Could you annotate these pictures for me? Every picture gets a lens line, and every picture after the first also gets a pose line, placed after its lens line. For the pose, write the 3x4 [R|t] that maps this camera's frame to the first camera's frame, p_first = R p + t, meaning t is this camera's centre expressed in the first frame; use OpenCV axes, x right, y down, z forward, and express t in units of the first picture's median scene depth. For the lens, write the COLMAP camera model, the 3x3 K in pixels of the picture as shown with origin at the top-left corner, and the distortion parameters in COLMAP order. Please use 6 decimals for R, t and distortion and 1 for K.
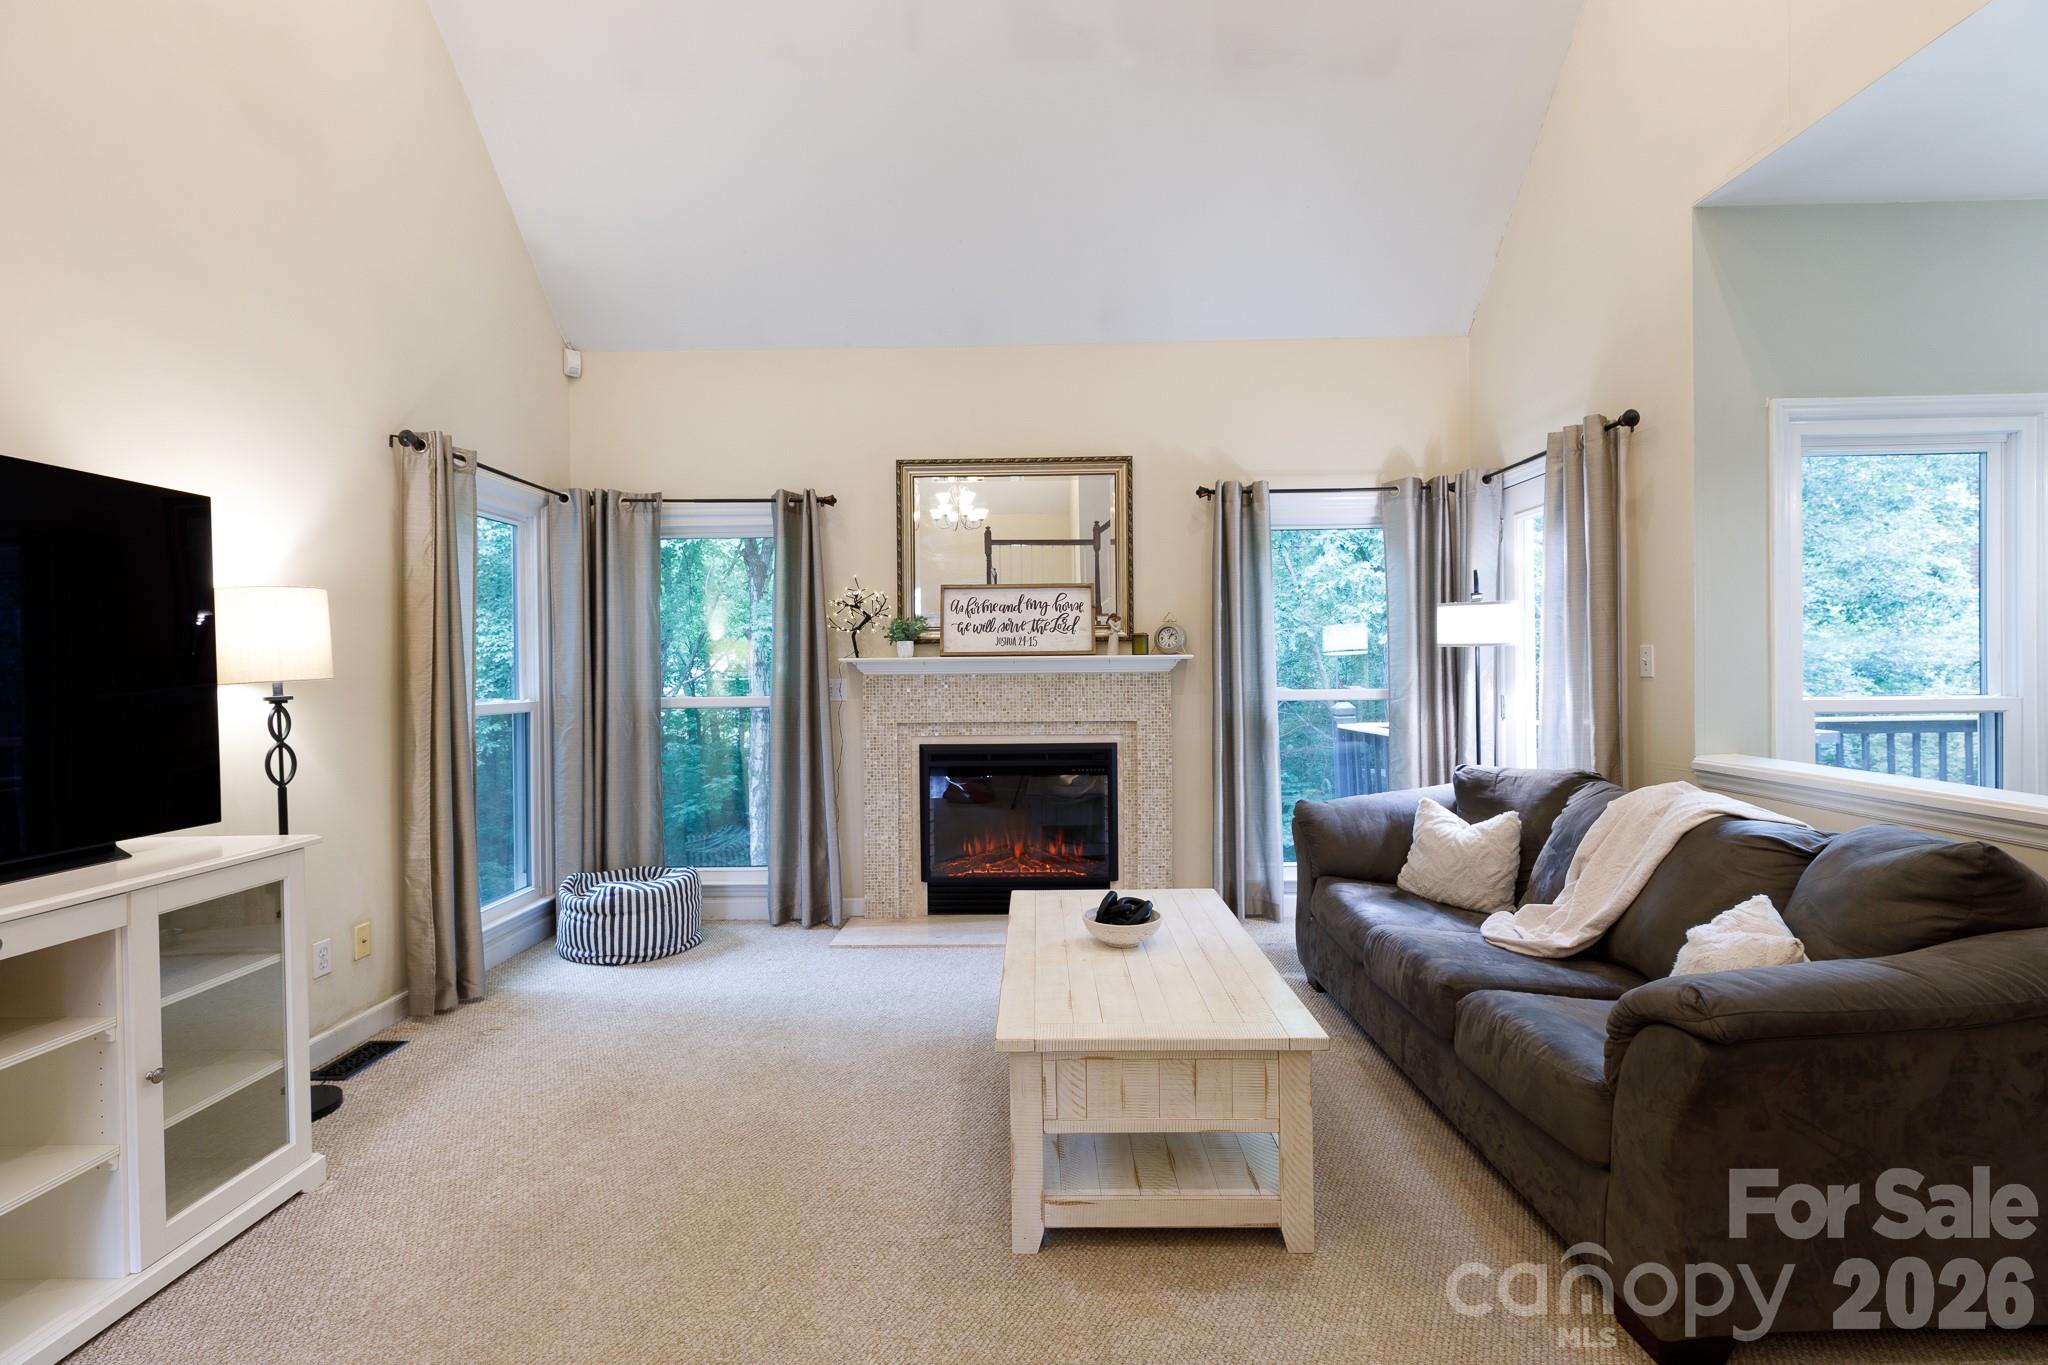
lens RADIAL K [[913.8, 0, 1025.2], [0, 913.8, 672.2], [0, 0, 1]] dist [0.000746, 0.000127]
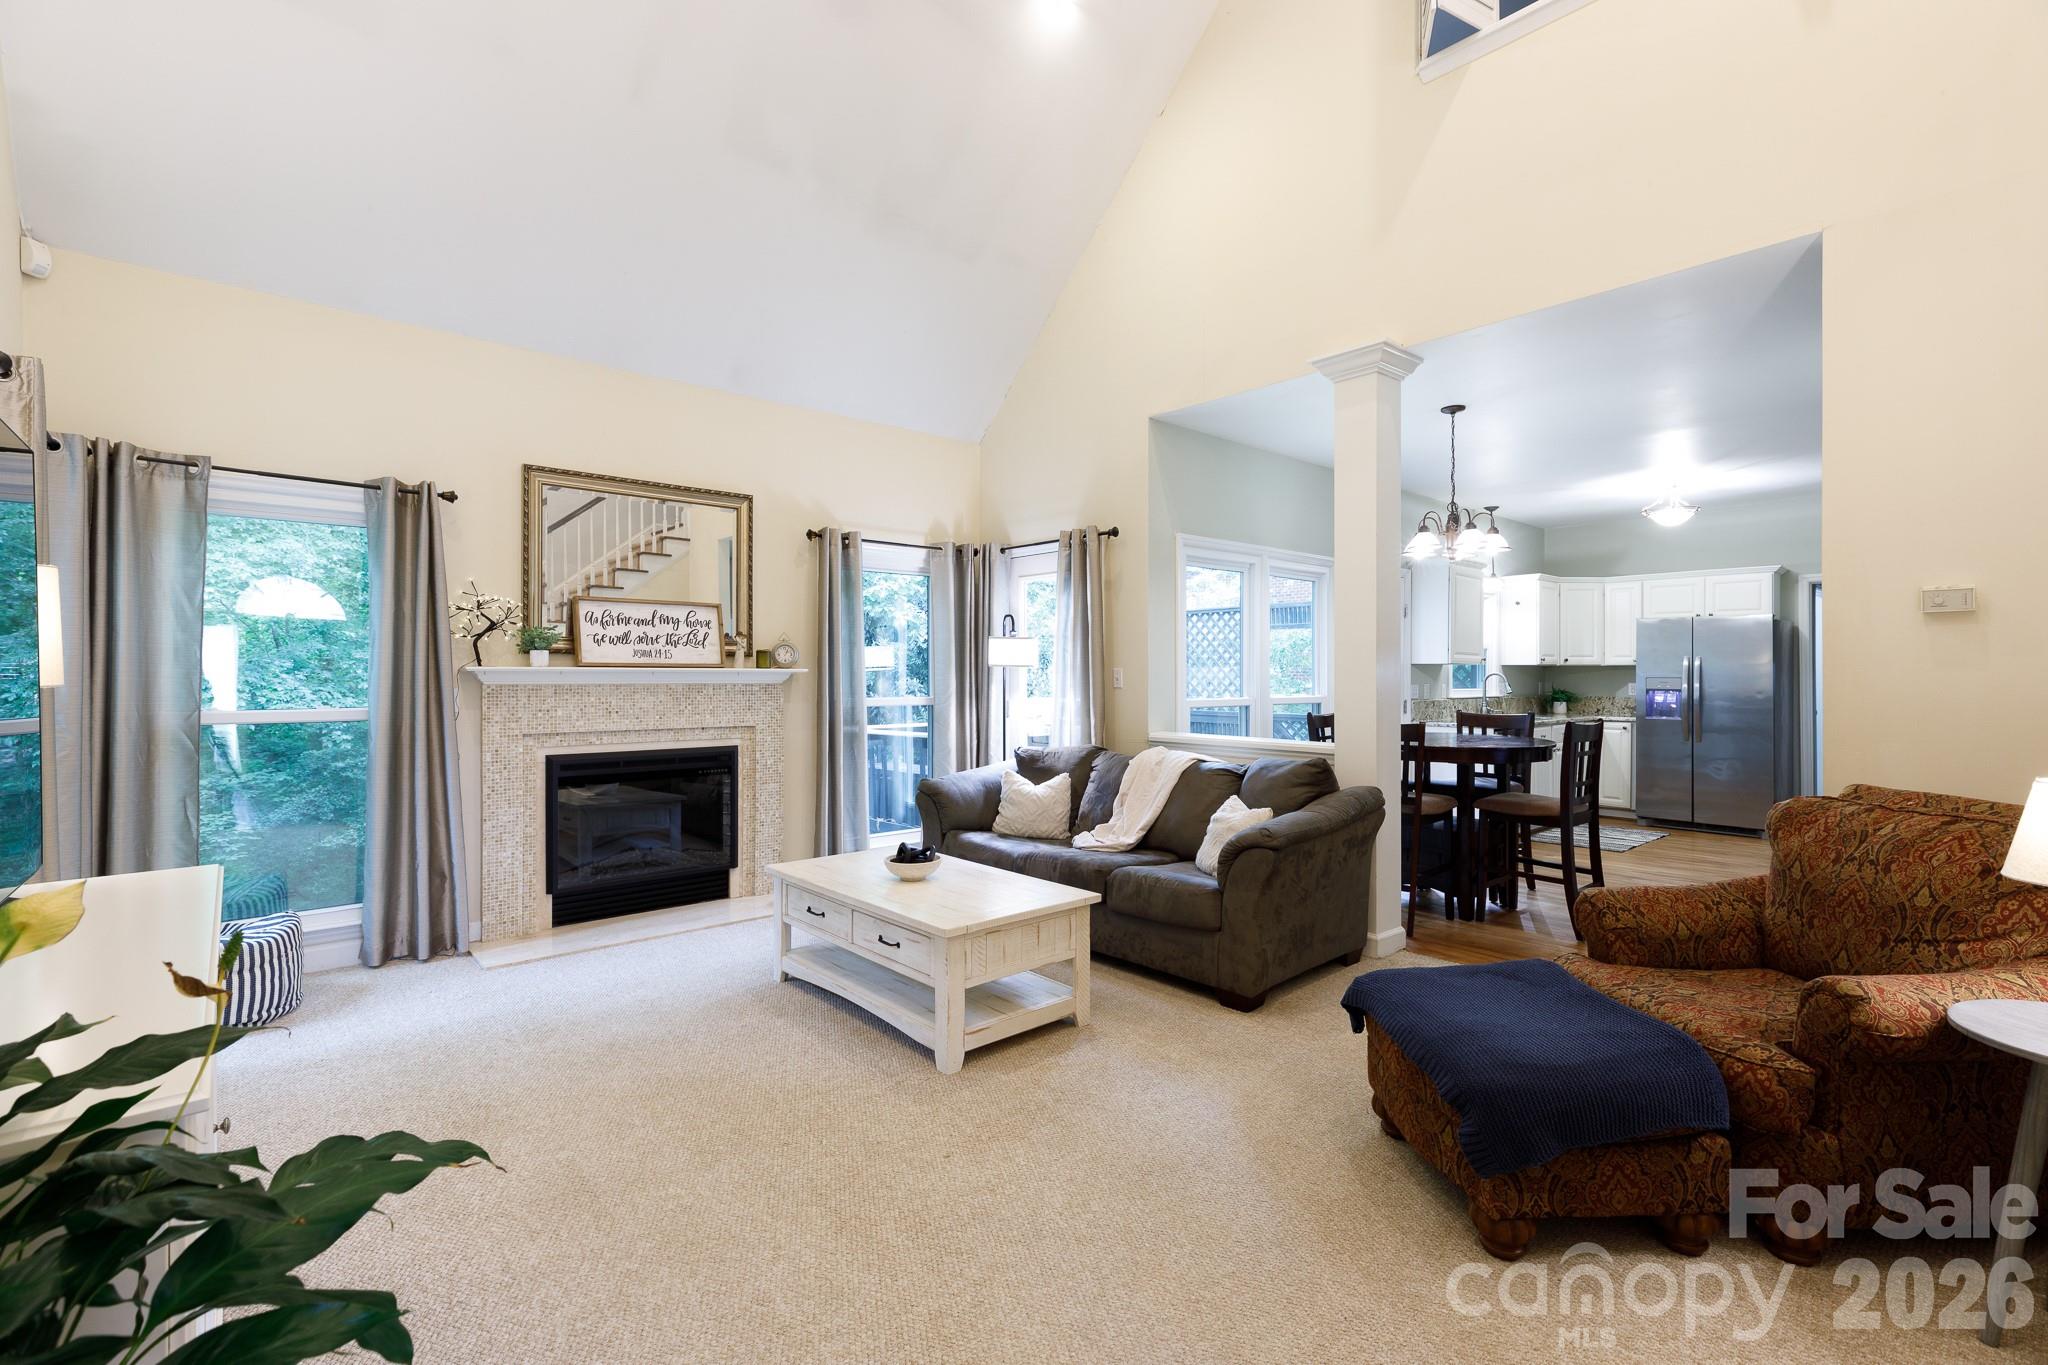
lens RADIAL K [[913.8, 0, 1025.2], [0, 913.8, 672.2], [0, 0, 1]] dist [0.000746, 0.000127]
pose [[0.738092, 0.014166, 0.674551, -0.407632], [-0.003821, 0.999851, -0.016816, 0.004104], [-0.674689, 0.009834, 0.738037, -0.079486]]
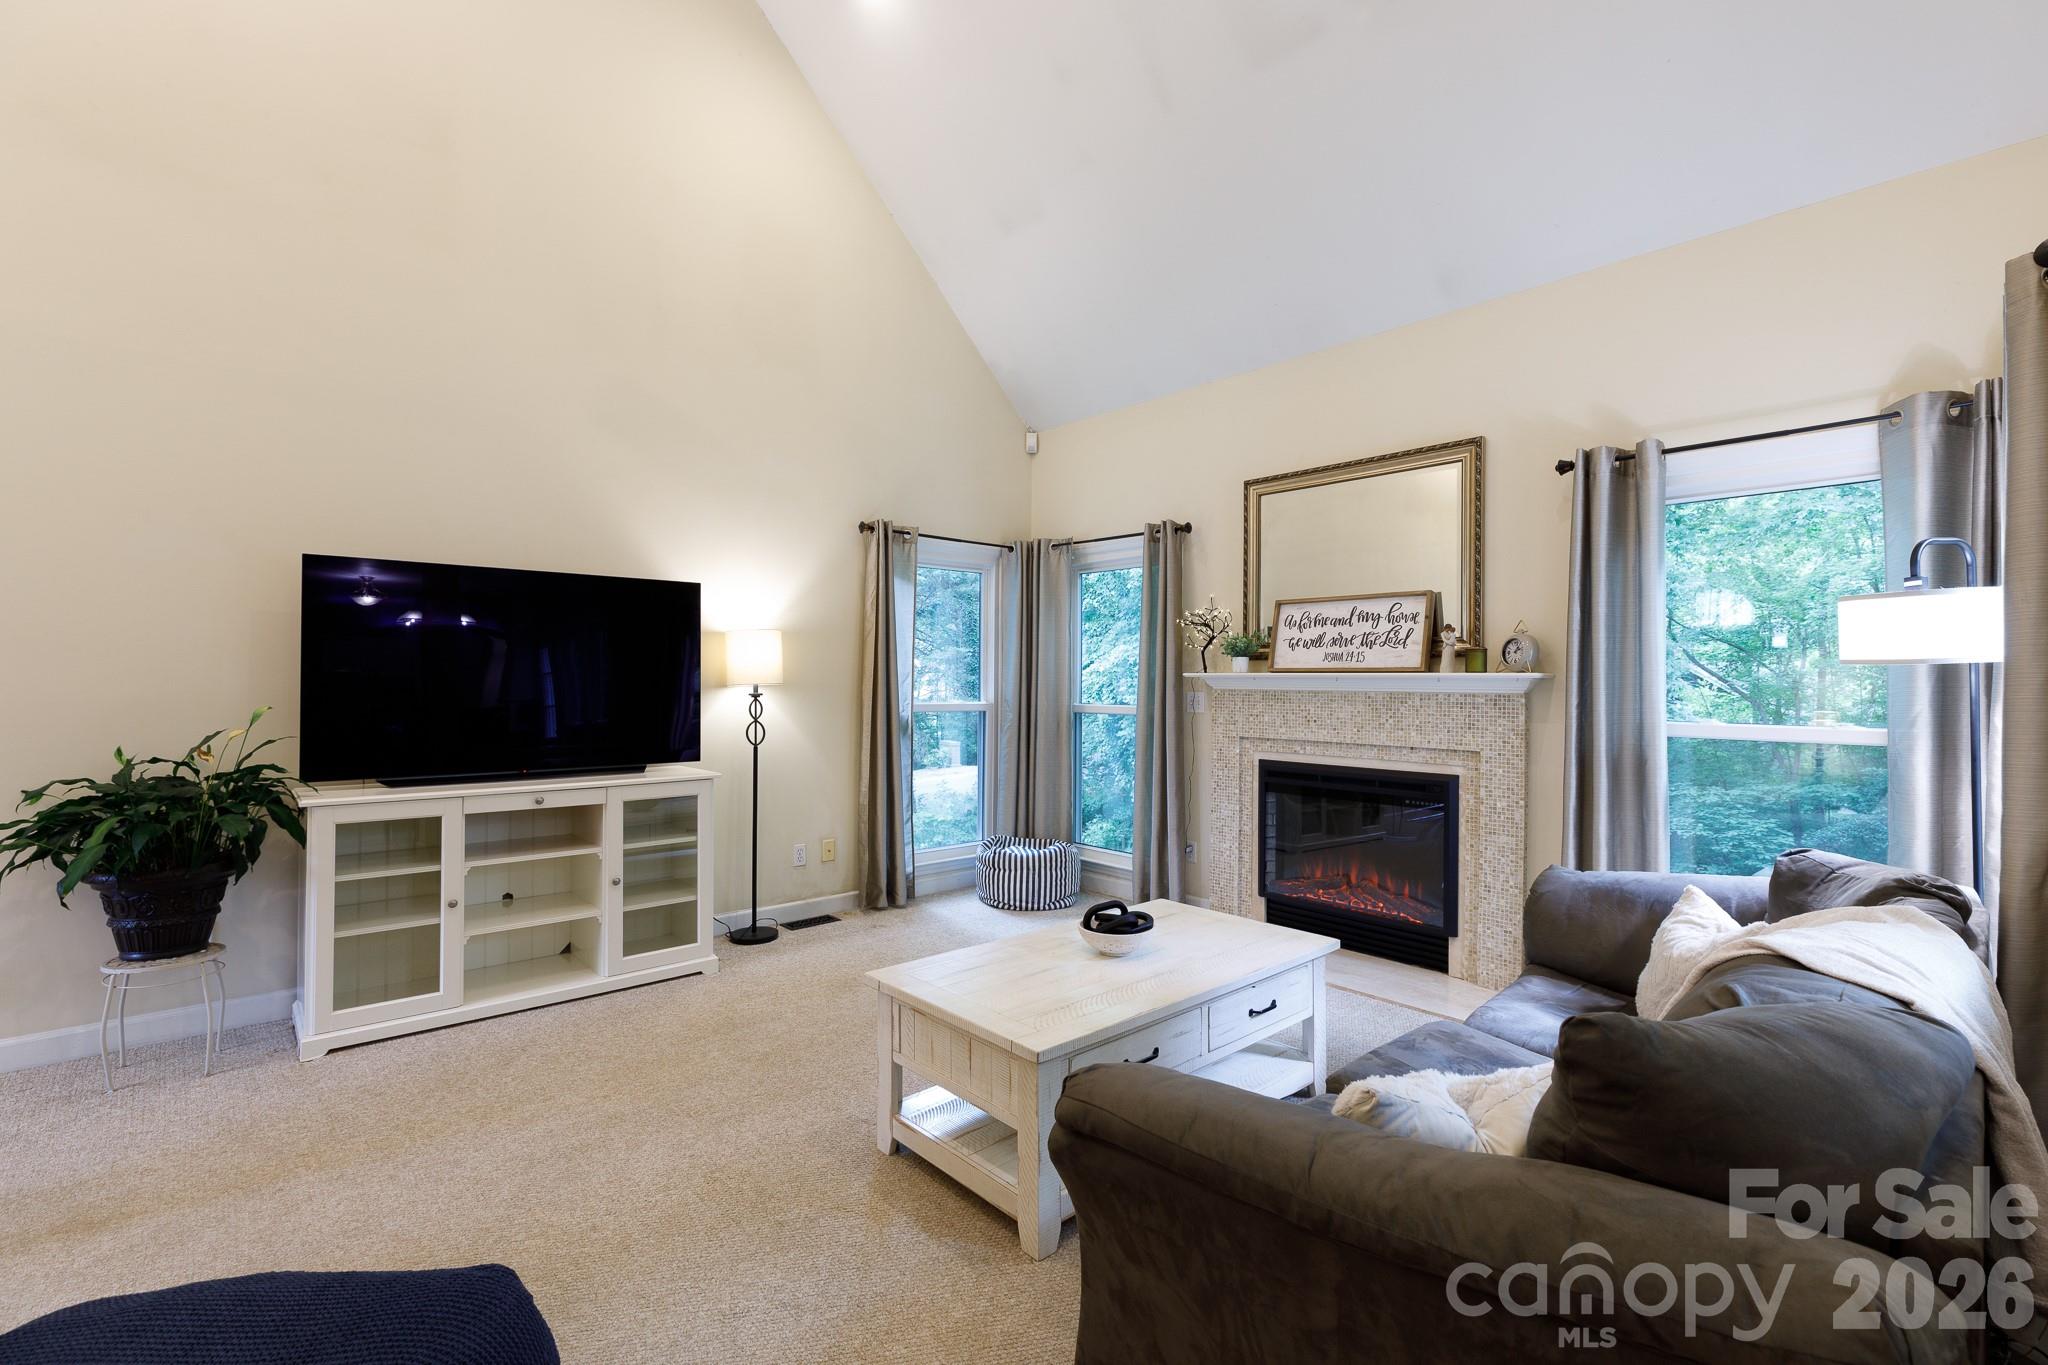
lens RADIAL K [[912.7, 0, 1021.0], [0, 912.7, 671.8], [0, 0, 1]] dist [0.006639, 0.000438]
pose [[0.676799, 0.008816, -0.736115, 0.456563], [-0.017646, 0.999835, -0.004249, -0.008582], [0.735956, 0.015865, 0.676843, 0.122716]]
